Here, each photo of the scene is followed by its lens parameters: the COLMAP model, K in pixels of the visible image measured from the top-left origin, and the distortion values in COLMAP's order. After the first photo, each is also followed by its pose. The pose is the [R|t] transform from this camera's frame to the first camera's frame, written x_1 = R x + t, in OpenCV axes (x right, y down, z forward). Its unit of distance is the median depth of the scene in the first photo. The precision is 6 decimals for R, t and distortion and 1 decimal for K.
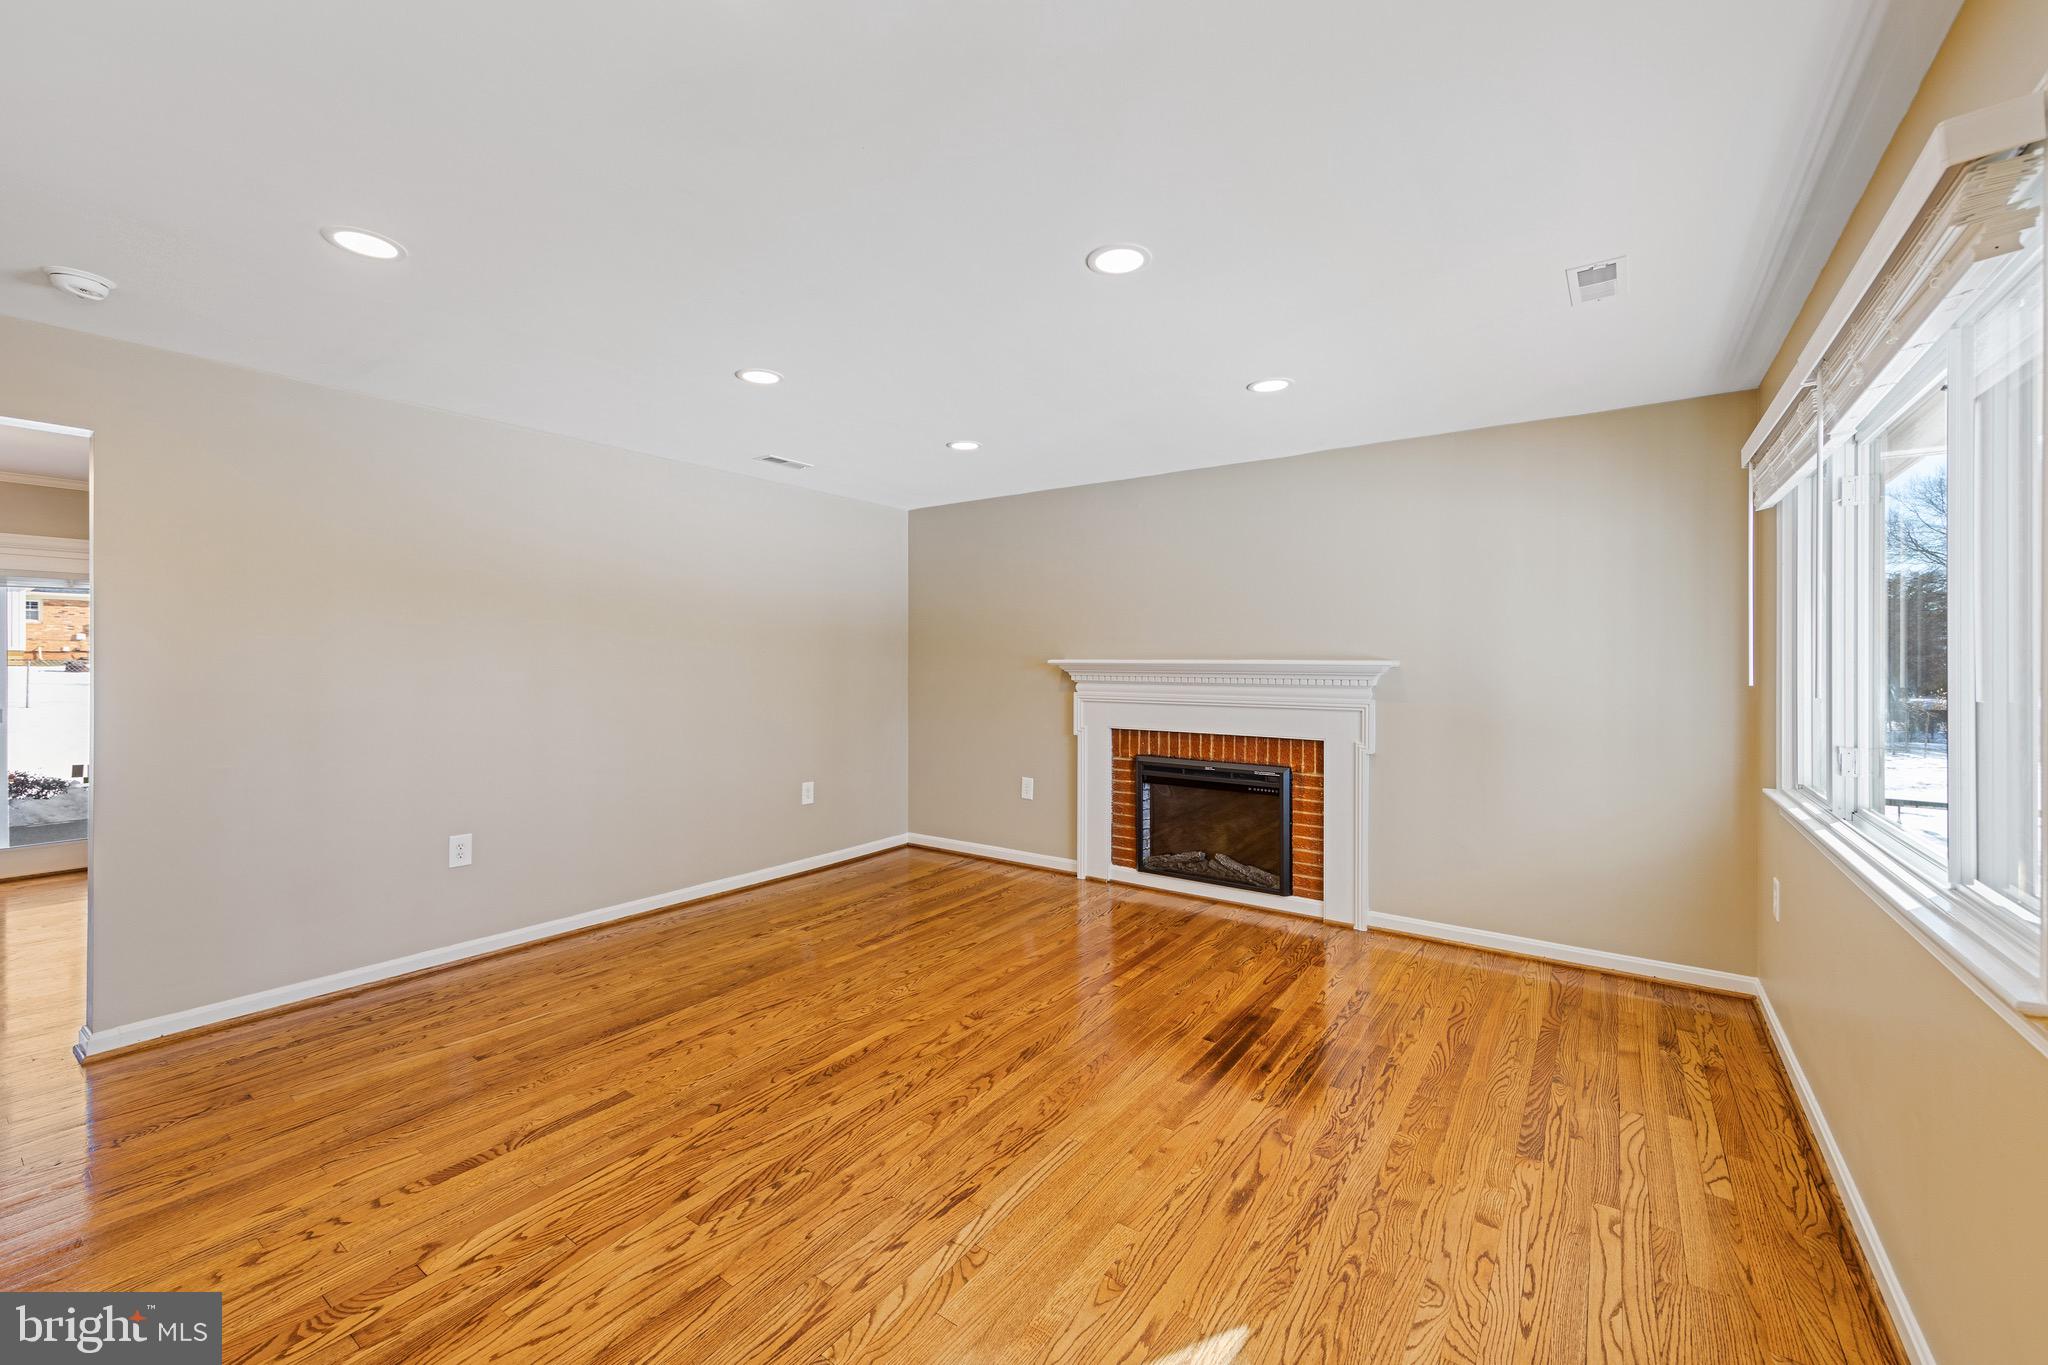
lens RADIAL K [[816.1, 0, 1027.5], [0, 816.1, 663.5], [0, 0, 1]] dist [0.001983, -0.000533]
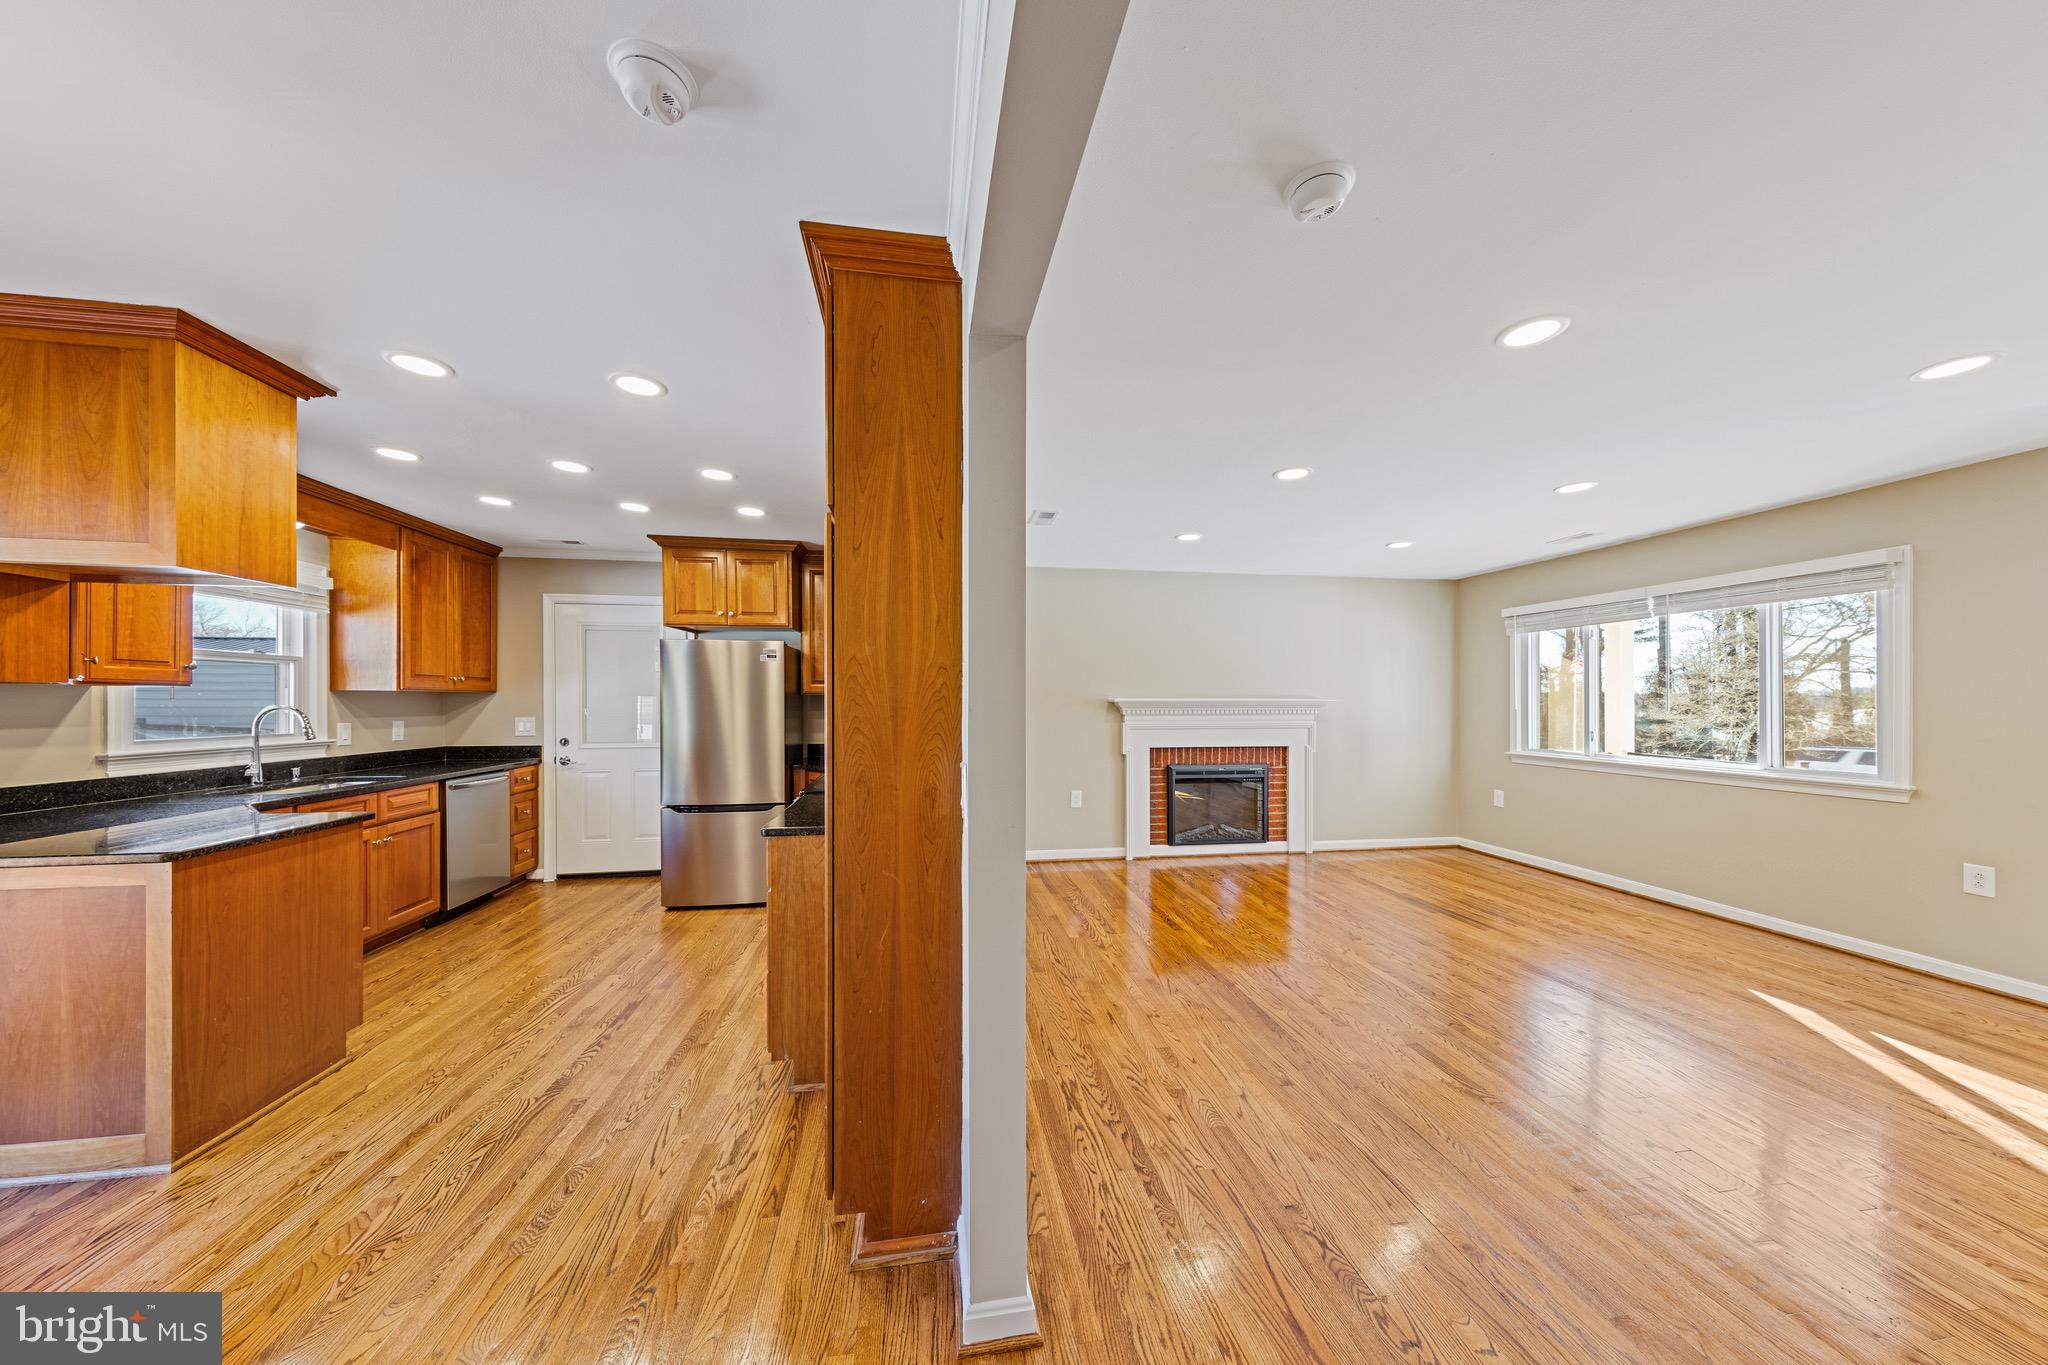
lens RADIAL K [[650.1, 0, 1013.4], [0, 650.1, 692.6], [0, 0, 1]] dist [0.001008, -0.000512]
pose [[0.722241, 0.004100, 0.691630, -0.960891], [0.003570, 0.999947, -0.009657, -0.005173], [-0.691632, 0.009444, 0.722188, 0.410056]]
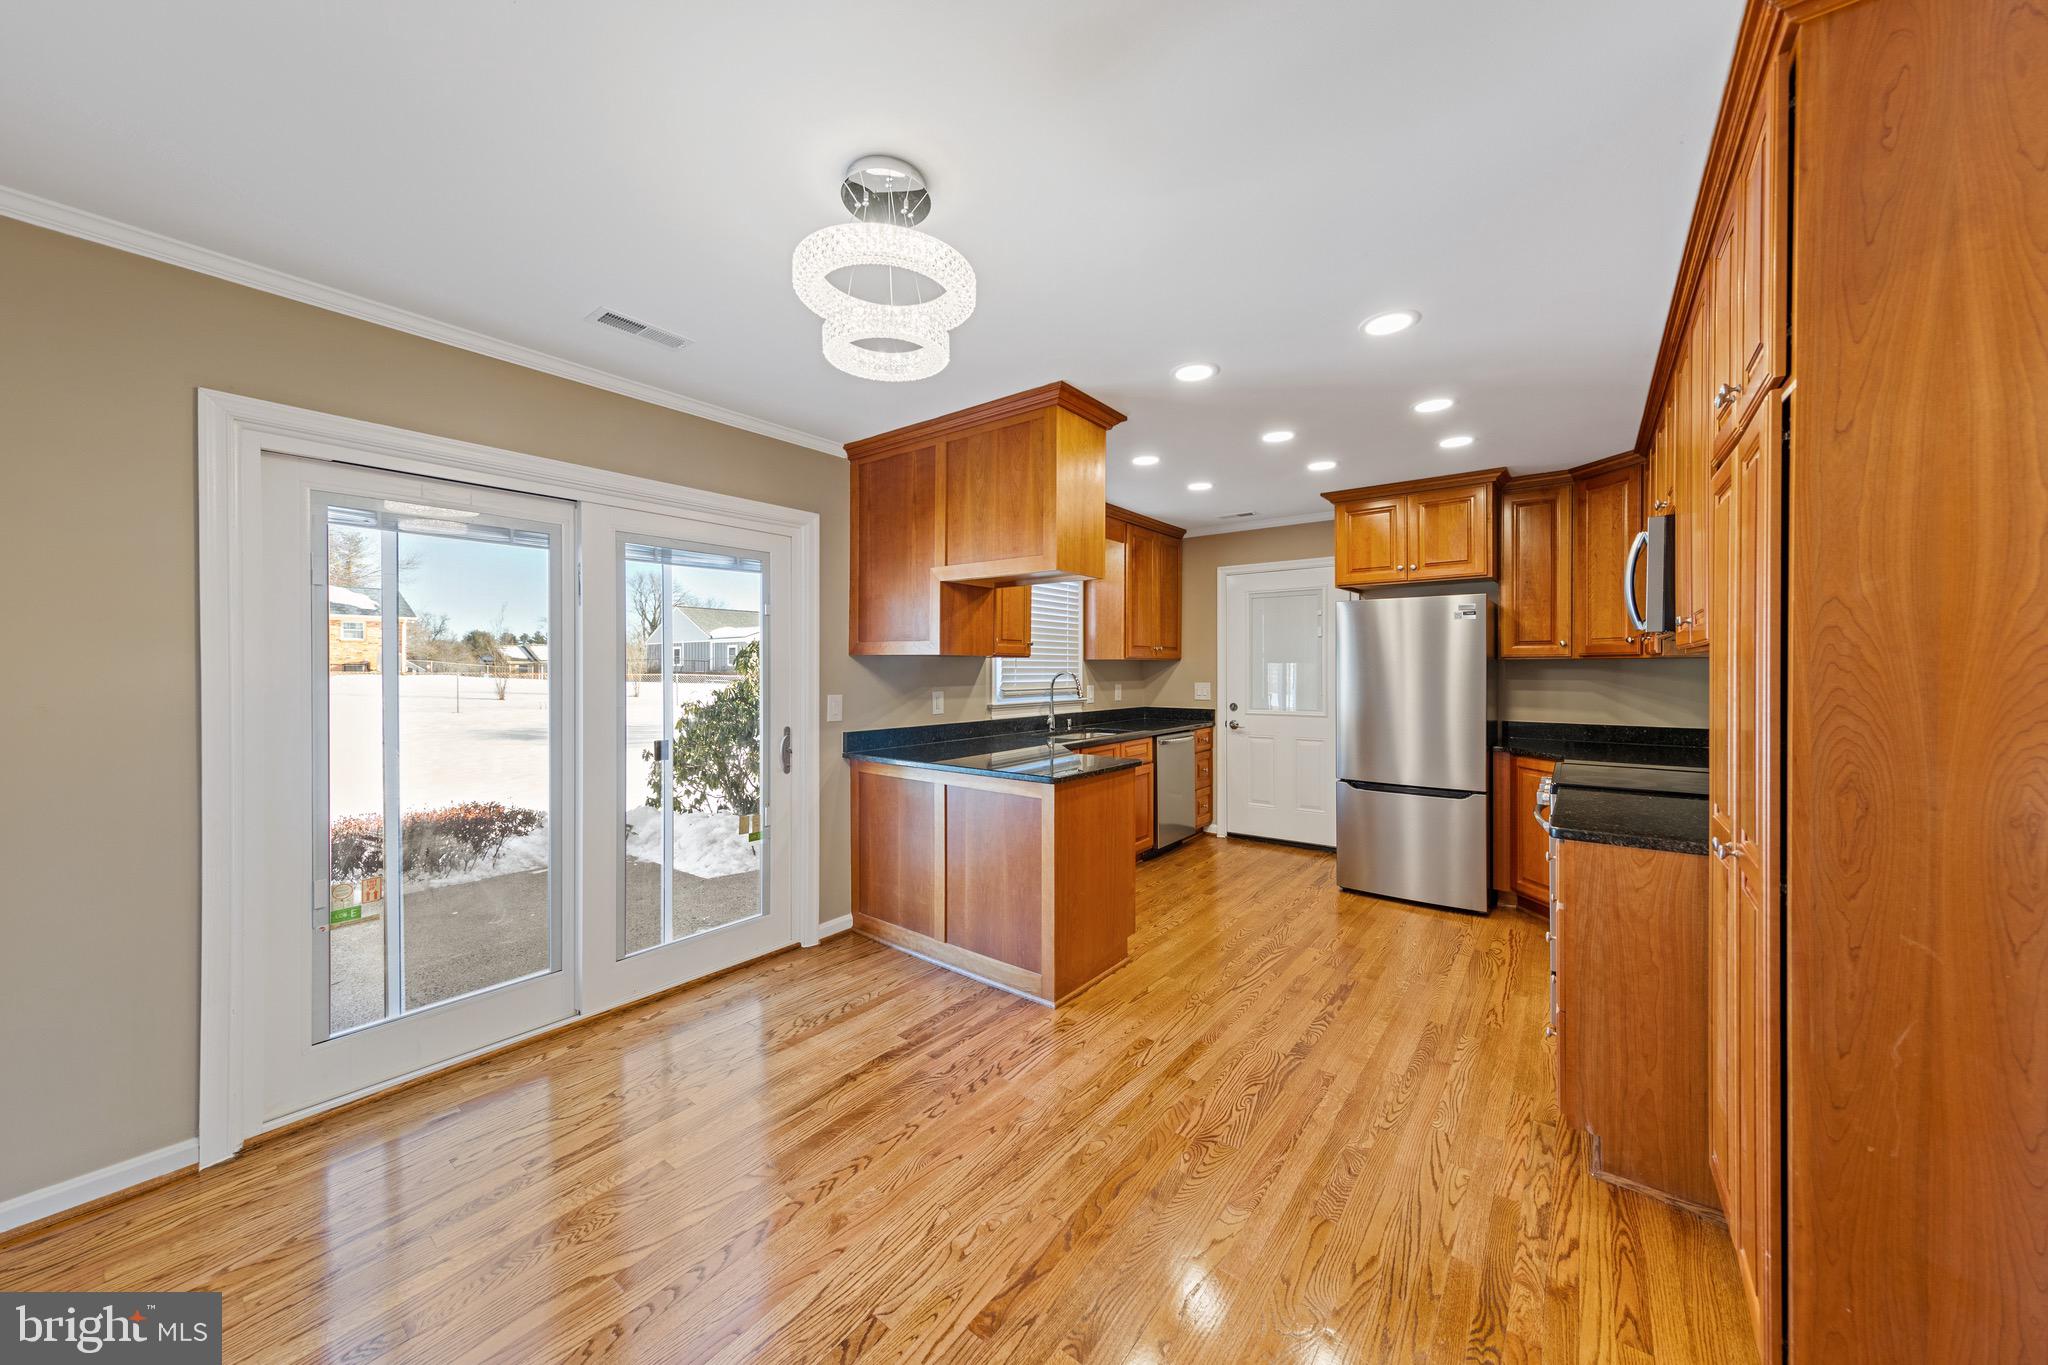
lens RADIAL K [[701.6, 0, 1012.3], [0, 701.6, 659.1], [0, 0, 1]] dist [-0.001042, -0.000224]
pose [[0.998326, -0.007384, -0.057366, -1.136758], [0.006589, 0.999880, -0.014042, -0.004585], [0.057463, 0.013640, 0.998254, 0.499085]]
